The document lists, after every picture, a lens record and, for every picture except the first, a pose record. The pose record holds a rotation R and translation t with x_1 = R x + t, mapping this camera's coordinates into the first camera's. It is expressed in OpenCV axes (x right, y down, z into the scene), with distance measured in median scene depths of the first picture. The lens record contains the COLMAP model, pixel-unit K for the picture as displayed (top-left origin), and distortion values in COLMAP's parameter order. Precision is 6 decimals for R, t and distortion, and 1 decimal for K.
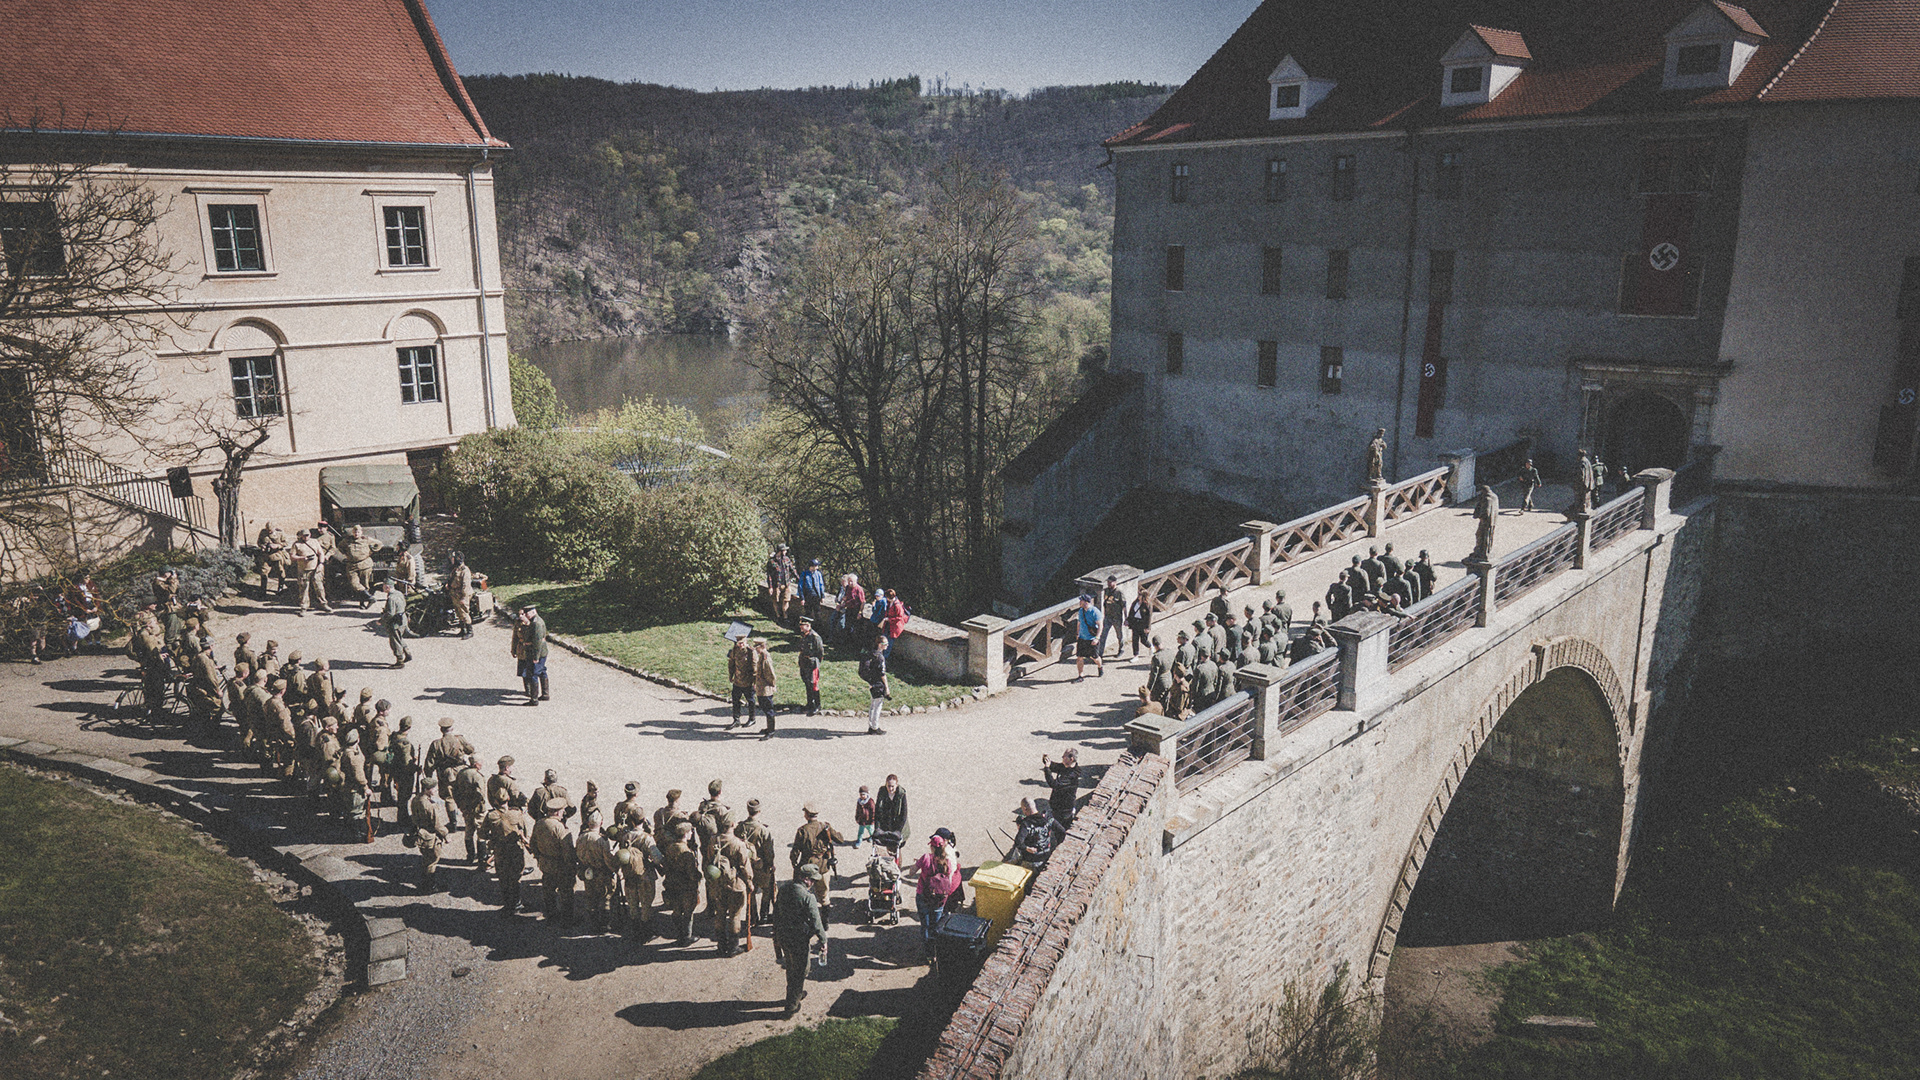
lens RADIAL K [[1435.8, 0, 960.0], [0, 1435.8, 540.0], [0, 0, 1]] dist [0.017865, 0.056680]
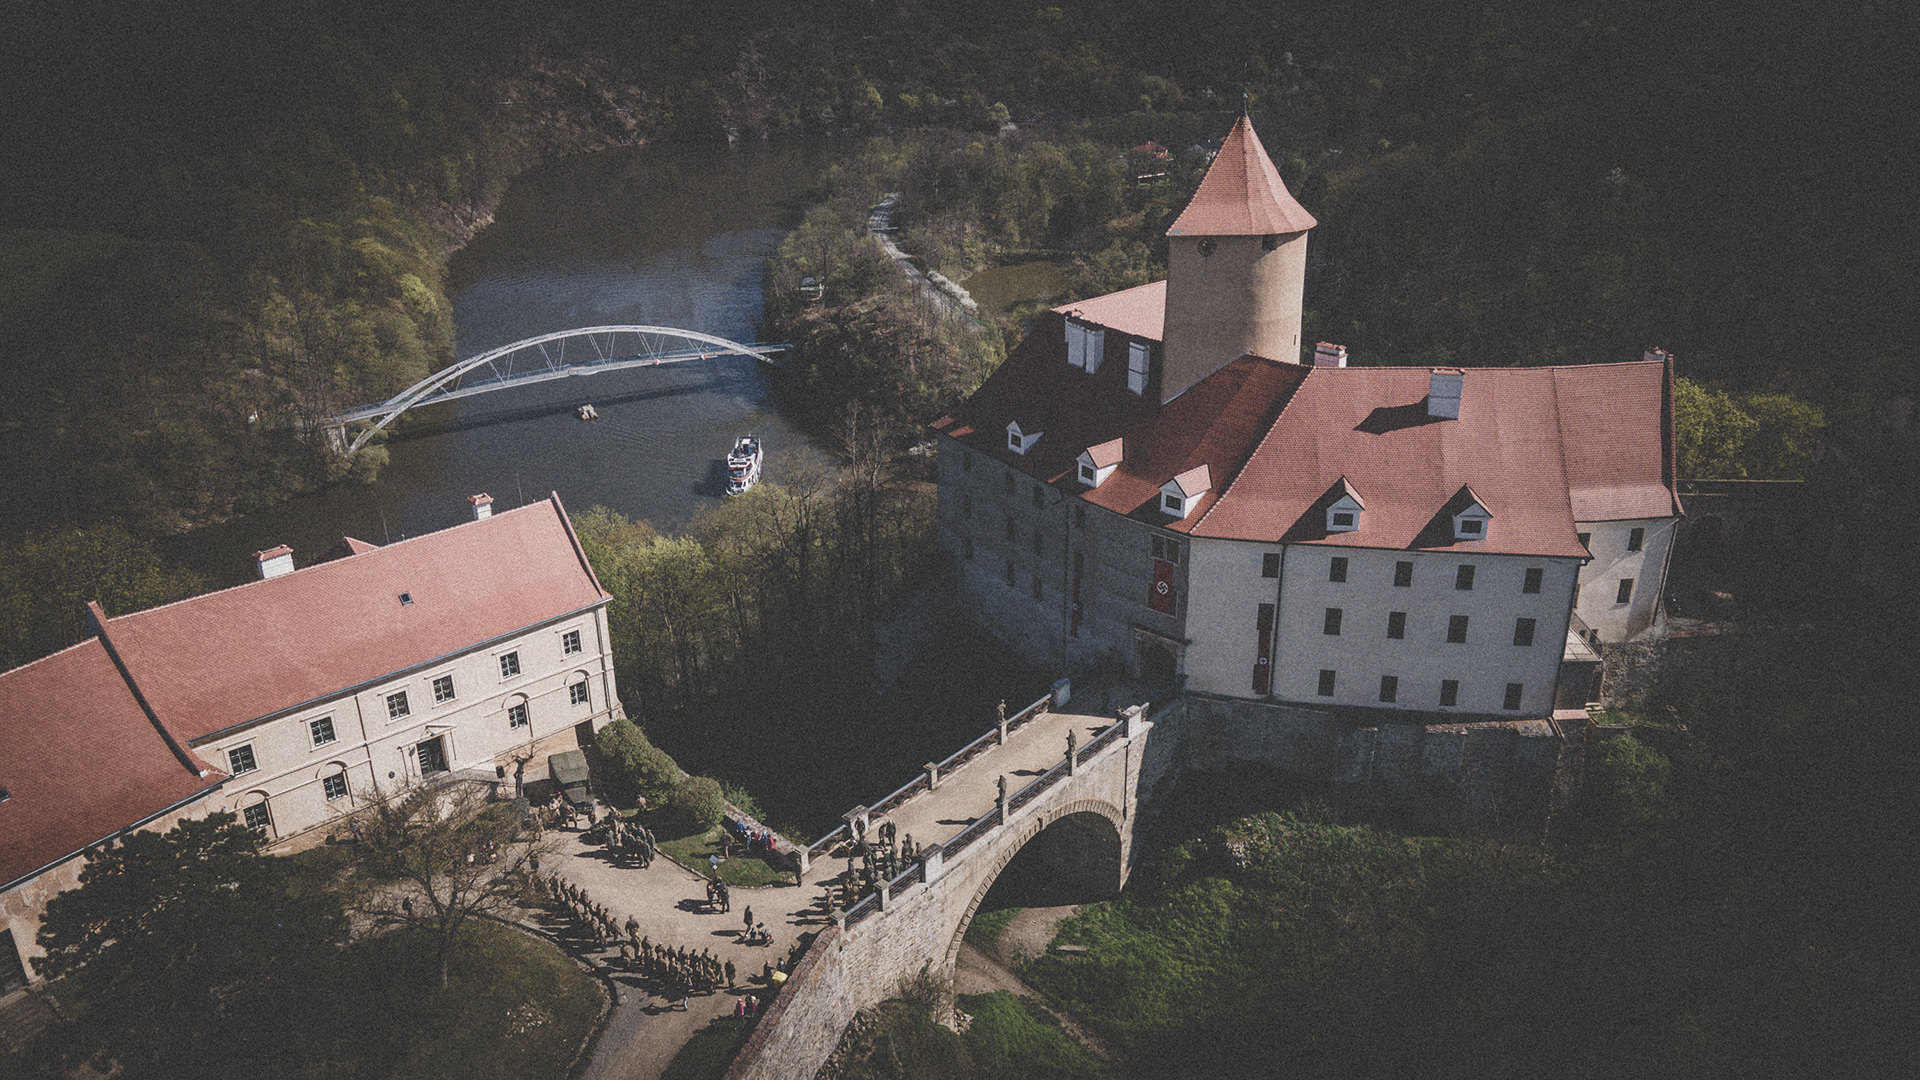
lens RADIAL K [[1435.8, 0, 960.0], [0, 1435.8, 540.0], [0, 0, 1]] dist [0.017865, 0.056680]
pose [[0.999954, -0.002566, -0.009268, 0.259698], [0.004143, 0.984665, 0.174408, -0.751073], [0.008679, -0.174438, 0.984630, -1.224271]]
